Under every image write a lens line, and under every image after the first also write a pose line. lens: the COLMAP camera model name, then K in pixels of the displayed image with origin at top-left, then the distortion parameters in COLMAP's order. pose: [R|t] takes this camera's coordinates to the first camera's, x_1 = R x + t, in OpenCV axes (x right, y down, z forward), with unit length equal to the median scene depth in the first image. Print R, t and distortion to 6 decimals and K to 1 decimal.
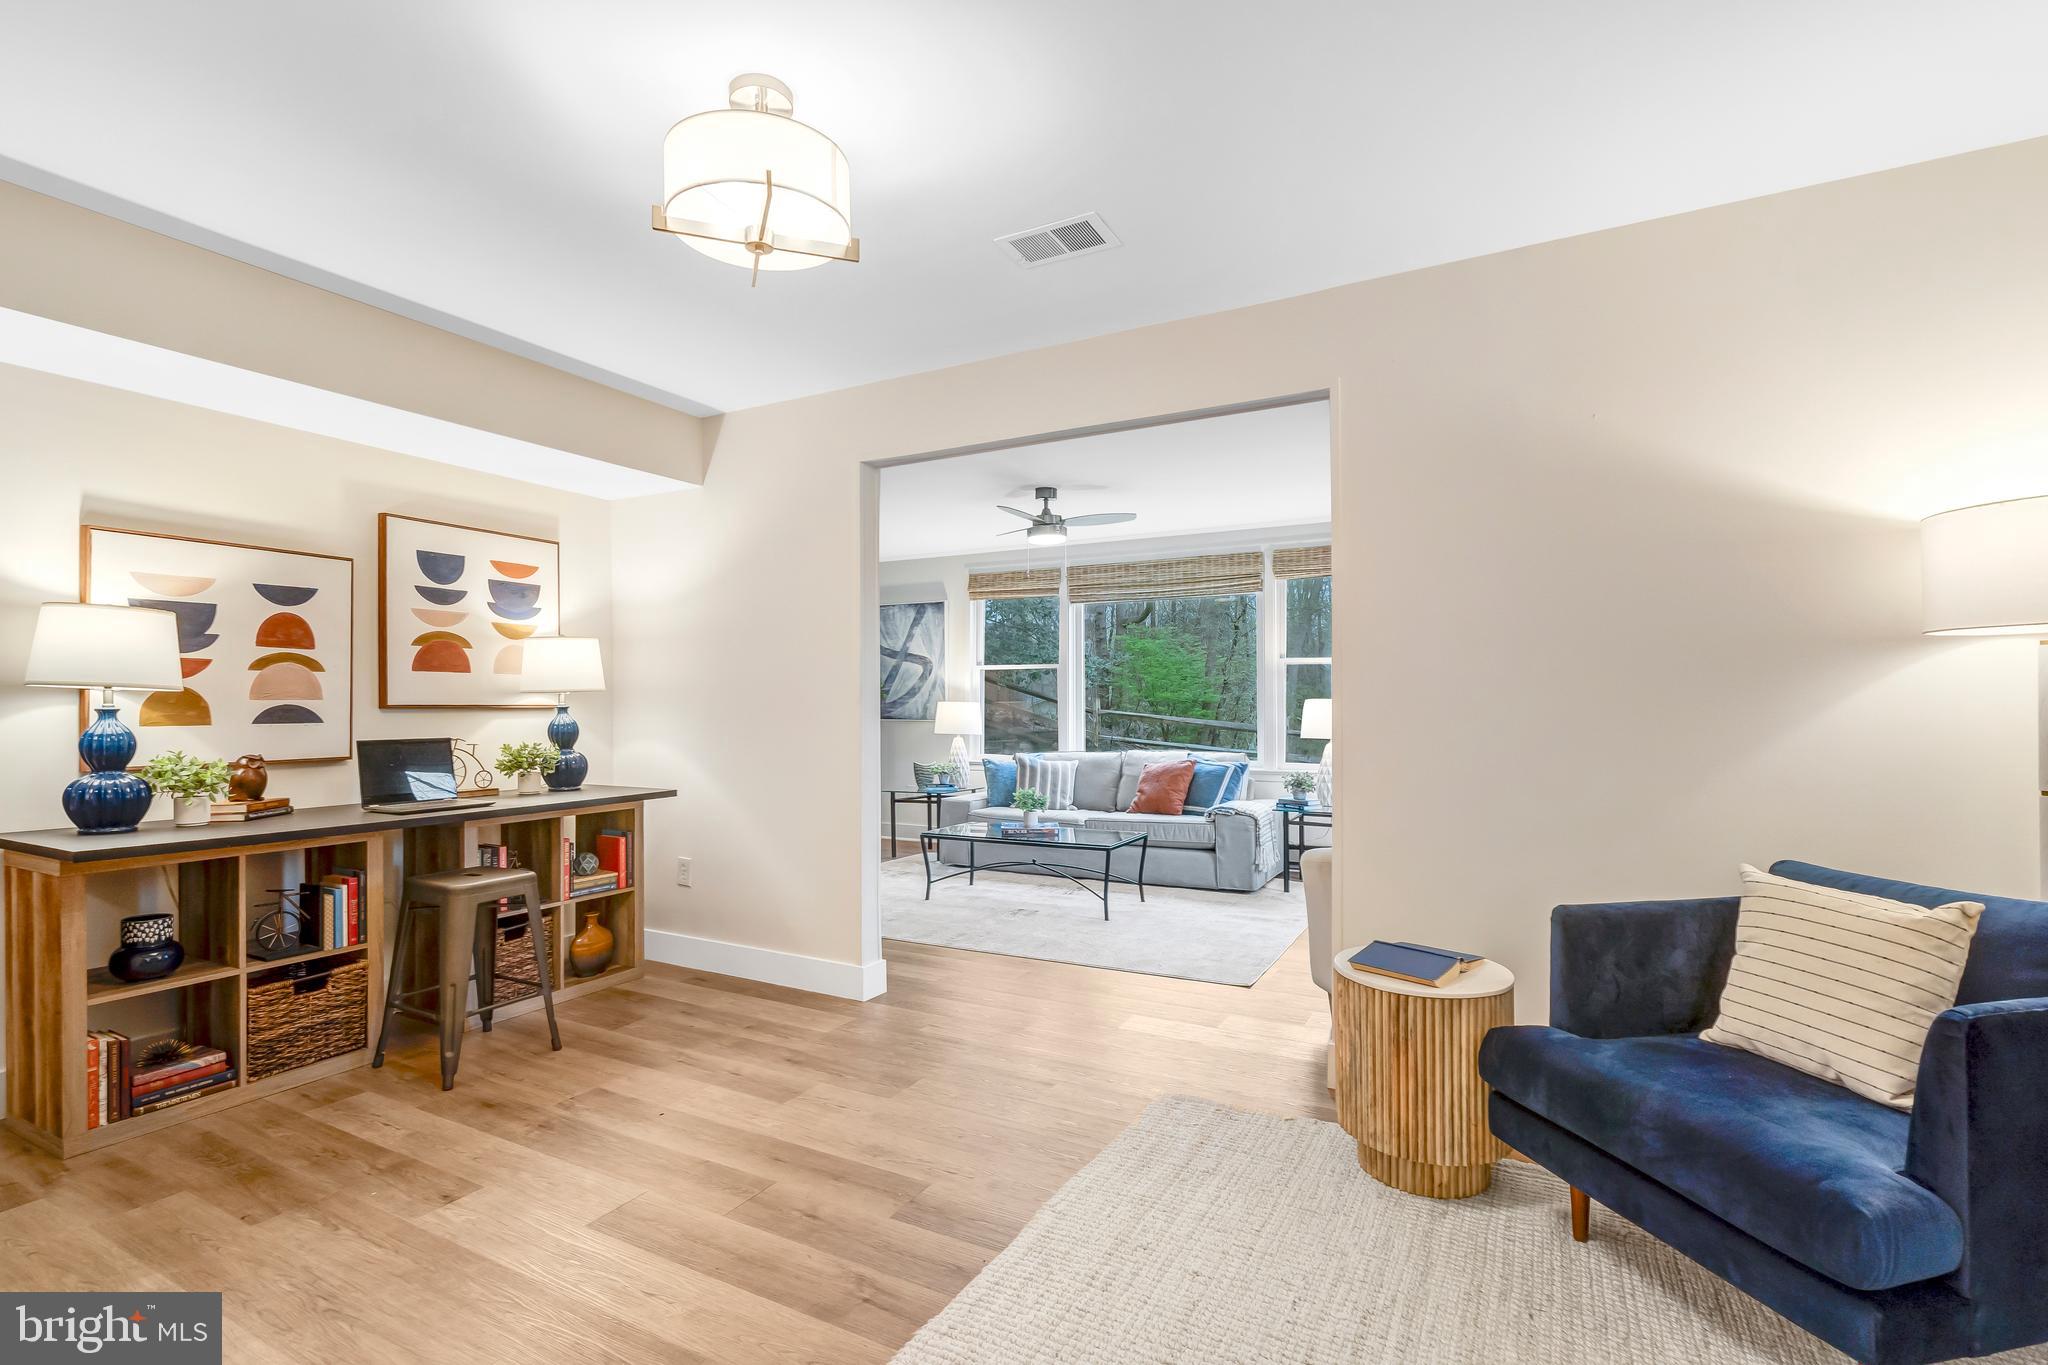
lens RADIAL K [[937.2, 0, 1017.4], [0, 937.2, 703.1], [0, 0, 1]] dist [0.000533, 0.000178]
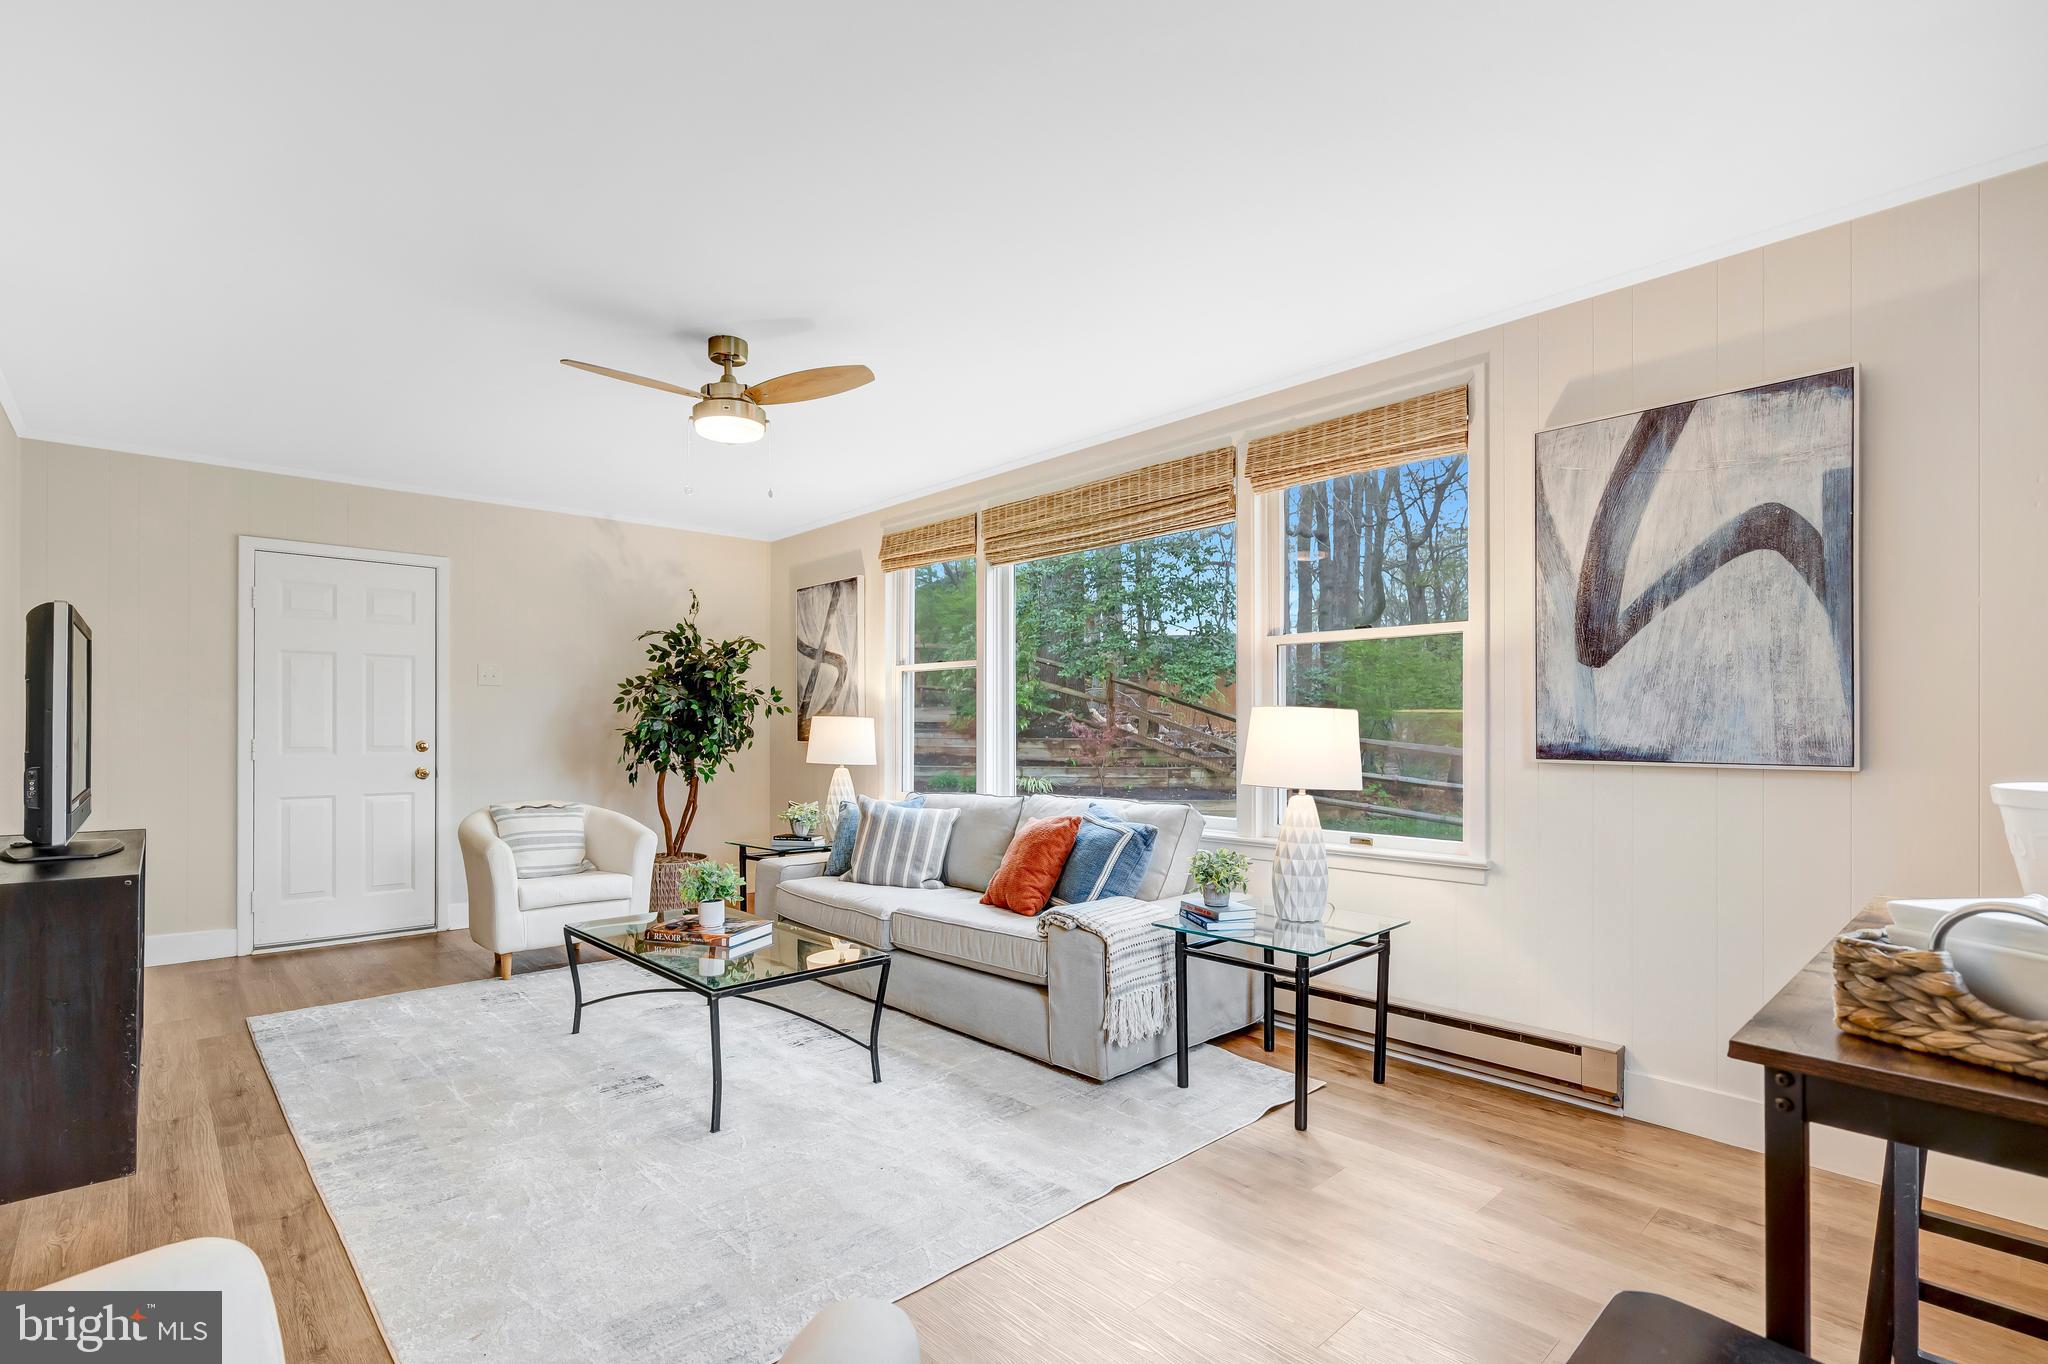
lens RADIAL K [[954.6, 0, 1017.5], [0, 954.6, 723.0], [0, 0, 1]] dist [0.000765, 0.000439]
pose [[0.948873, 0.003620, -0.315638, 0.314599], [-0.005108, 0.999979, -0.003887, 0.006066], [0.315617, 0.005301, 0.948872, 0.415095]]
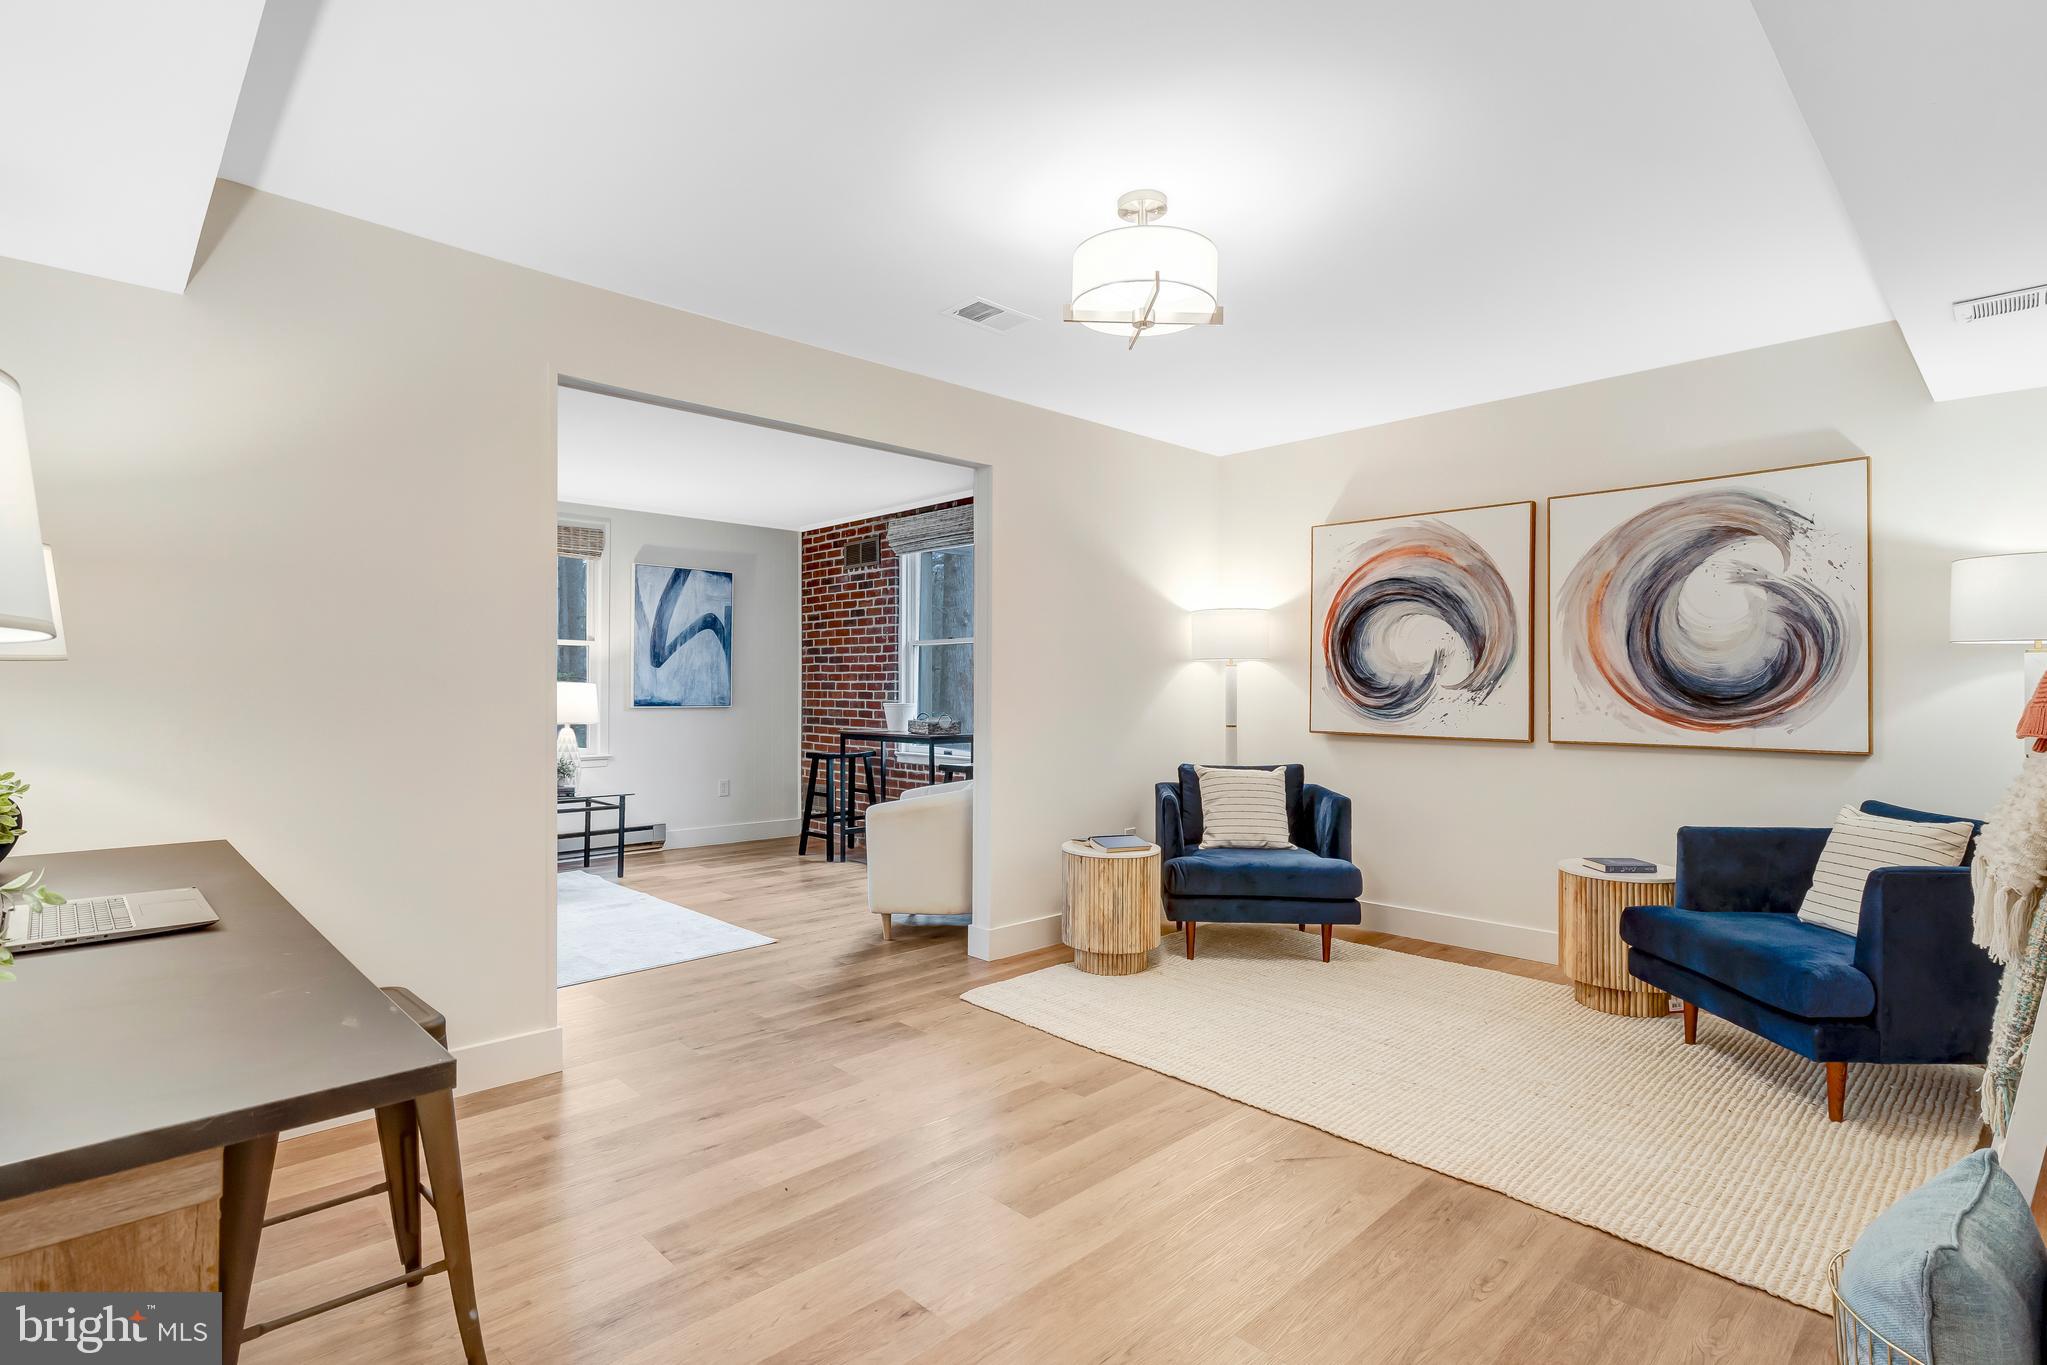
lens RADIAL K [[981.9, 0, 1023.5], [0, 981.9, 682.5], [0, 0, 1]] dist [-0.001718, -0.000002]
pose [[0.294108, 0.012350, 0.955692, -0.445979], [-0.006212, 0.999920, -0.011010, 0.003382], [-0.955752, -0.002698, 0.294161, 0.218228]]
